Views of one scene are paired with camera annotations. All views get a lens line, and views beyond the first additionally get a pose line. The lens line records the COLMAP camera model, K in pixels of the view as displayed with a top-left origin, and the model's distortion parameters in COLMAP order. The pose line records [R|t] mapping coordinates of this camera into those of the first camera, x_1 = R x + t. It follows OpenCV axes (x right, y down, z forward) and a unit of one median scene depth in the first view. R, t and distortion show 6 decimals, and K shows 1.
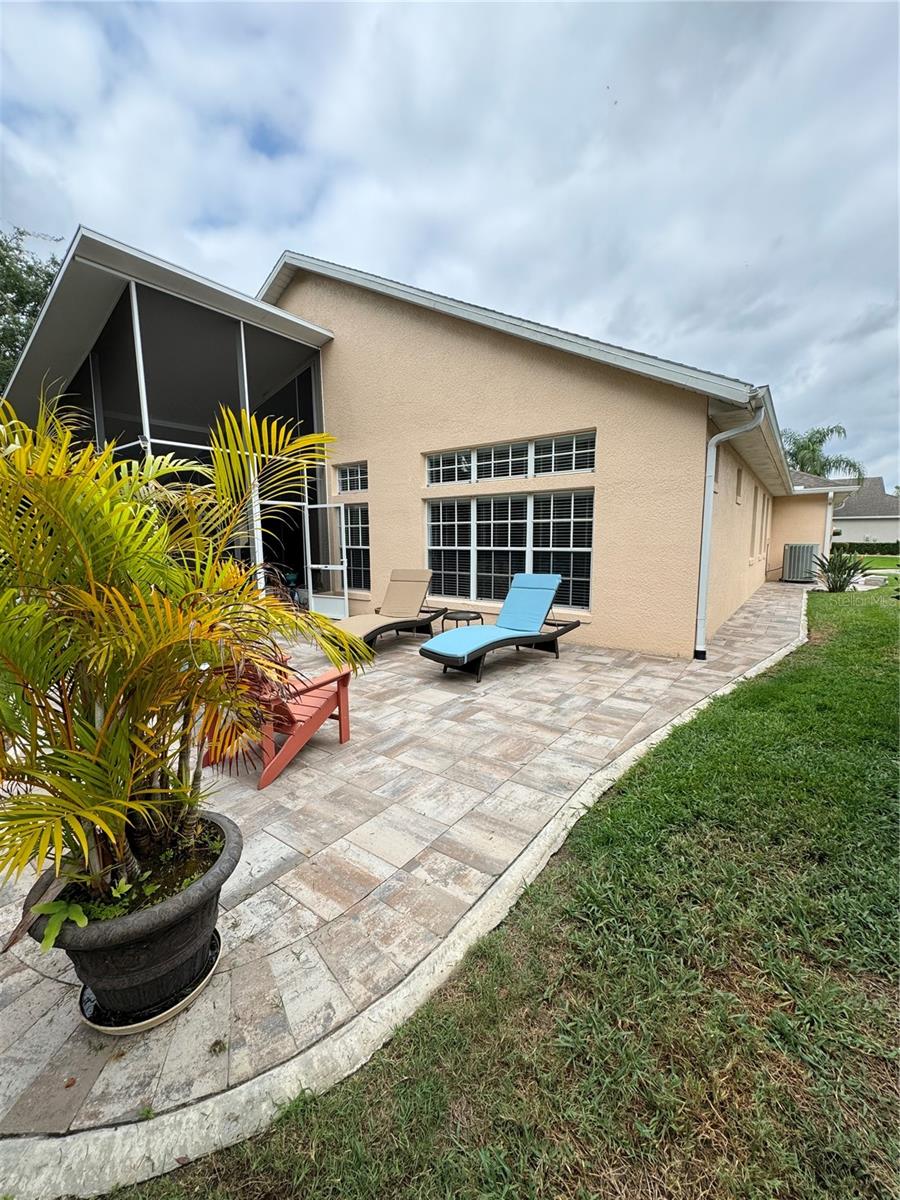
lens RADIAL K [[475.7, 0, 452.7], [0, 475.7, 595.7], [0, 0, 1]] dist [-0.001477, 0.000855]
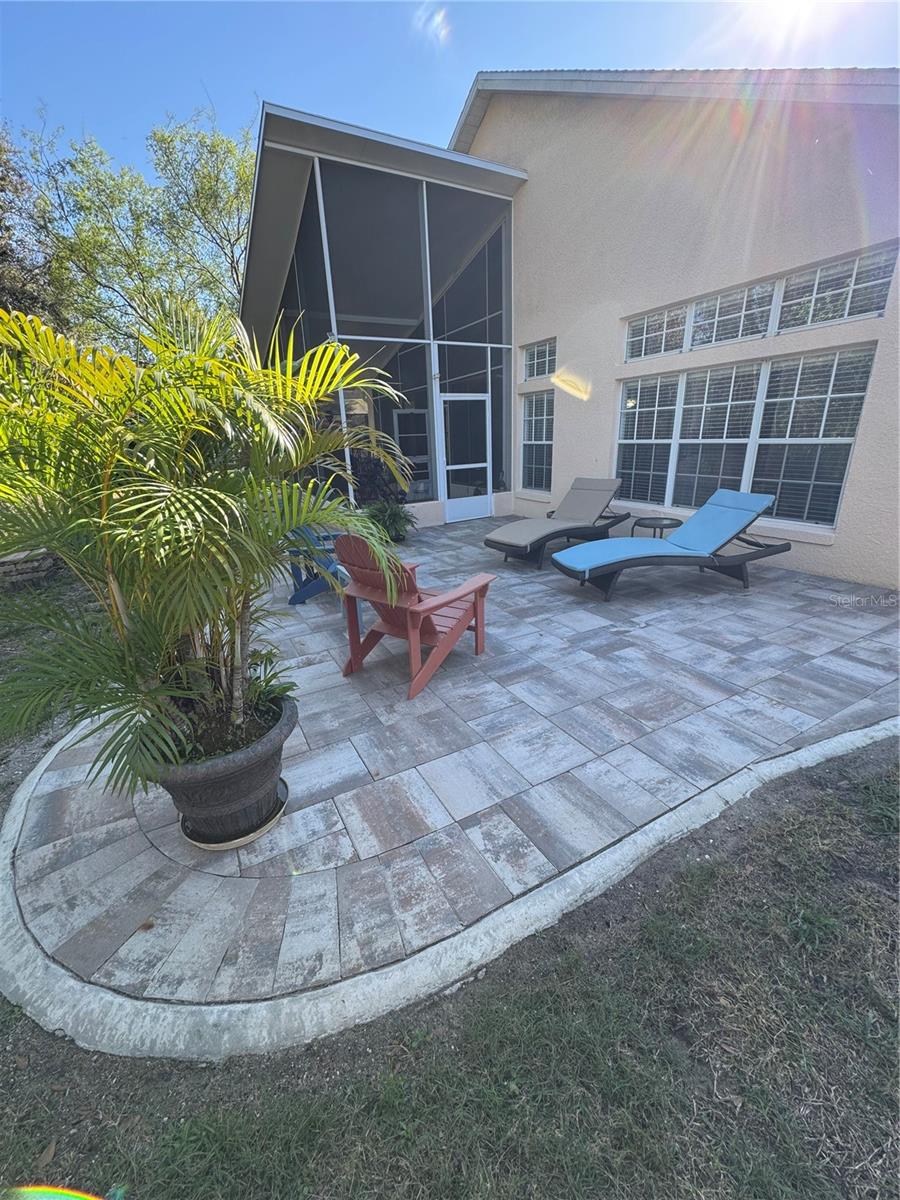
lens RADIAL K [[475.7, 0, 451.9], [0, 475.7, 596.7], [0, 0, 1]] dist [-0.001477, 0.000855]
pose [[0.909026, 0.113302, -0.401041, 0.083274], [-0.026359, 0.976037, 0.216002, -0.011441], [0.415904, -0.185780, 0.890230, 0.125577]]
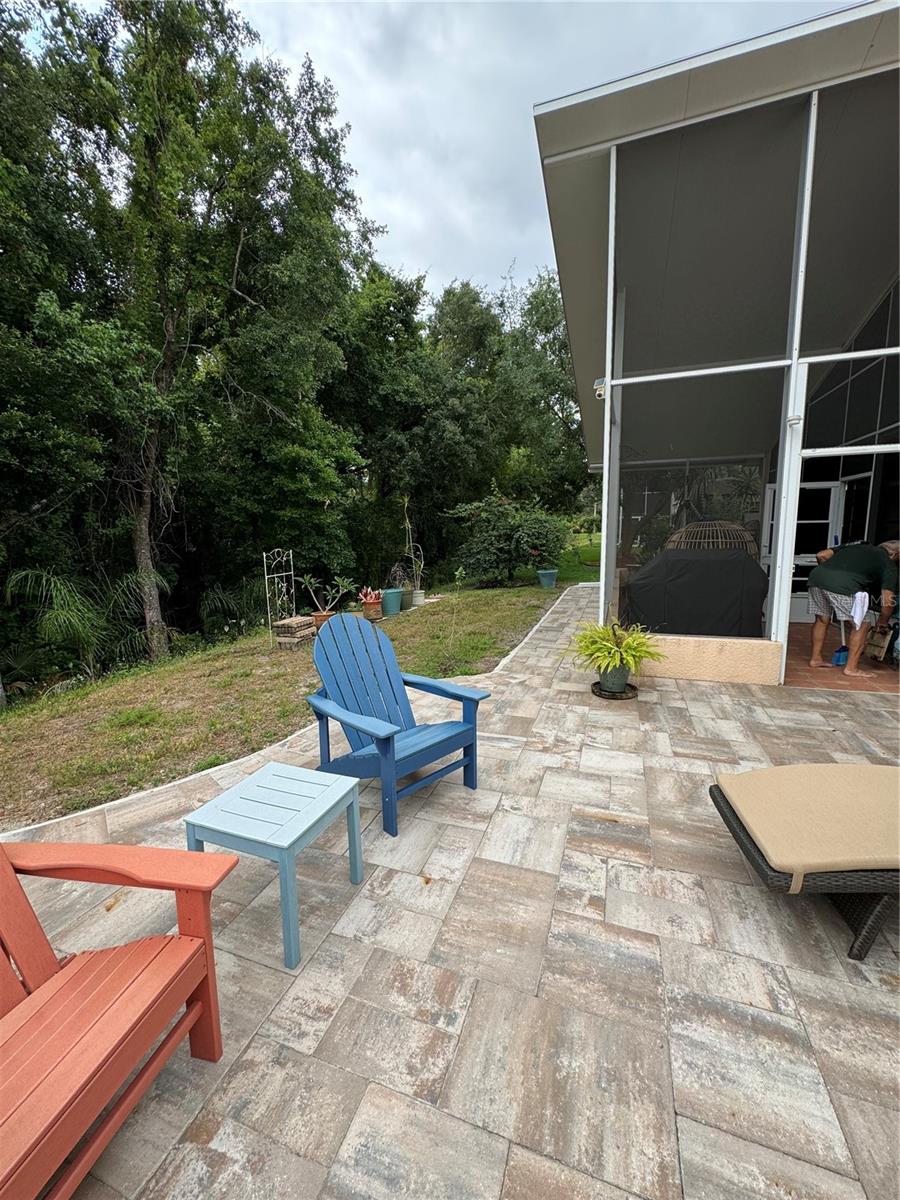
lens RADIAL K [[475.7, 0, 437.9], [0, 475.7, 597.0], [0, 0, 1]] dist [-0.001477, 0.000855]
pose [[0.284047, 0.135667, -0.949164, 0.000052], [-0.099949, 0.988735, 0.111412, -0.105573], [0.953587, 0.063221, 0.294407, 0.818725]]
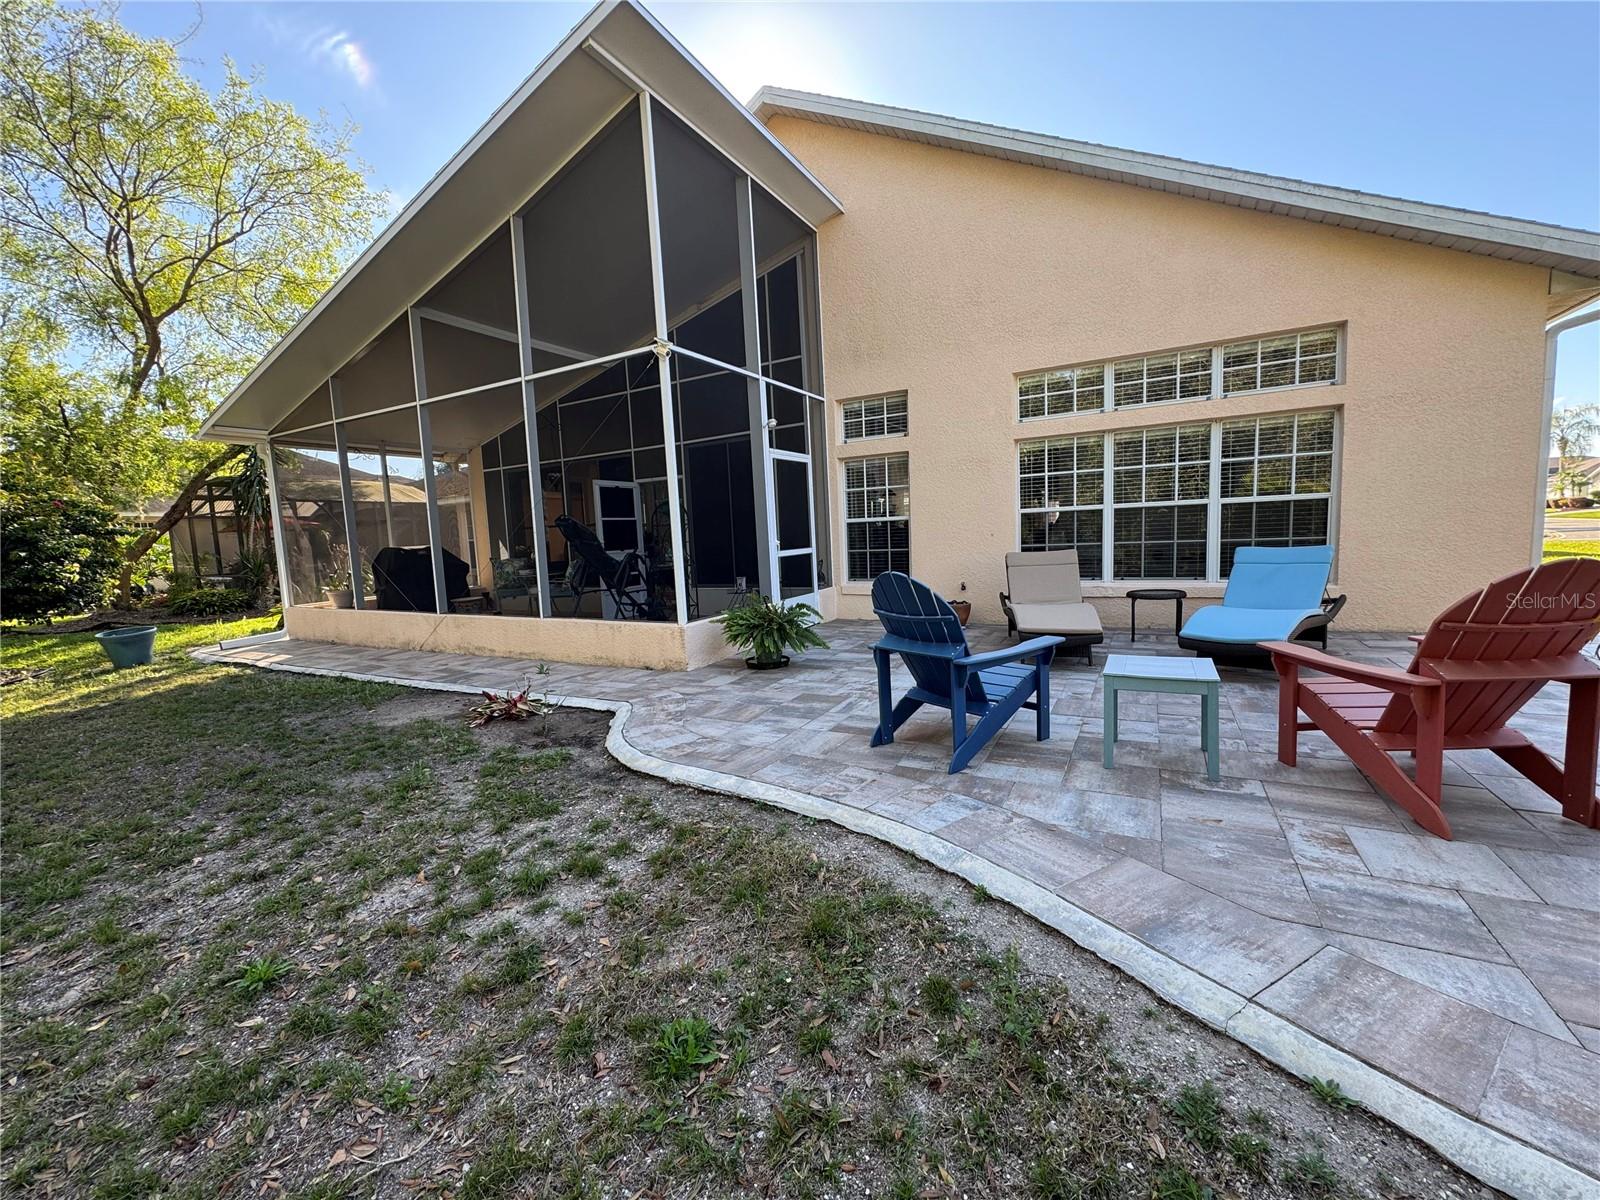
lens RADIAL K [[634.3, 0, 801.8], [0, 634.3, 606.8], [0, 0, 1]] dist [-0.001477, 0.000855]
pose [[0.990470, -0.055898, 0.125879, -0.831792], [0.056187, 0.998419, 0.001257, 0.033984], [-0.125750, 0.005828, 0.992045, 0.204306]]
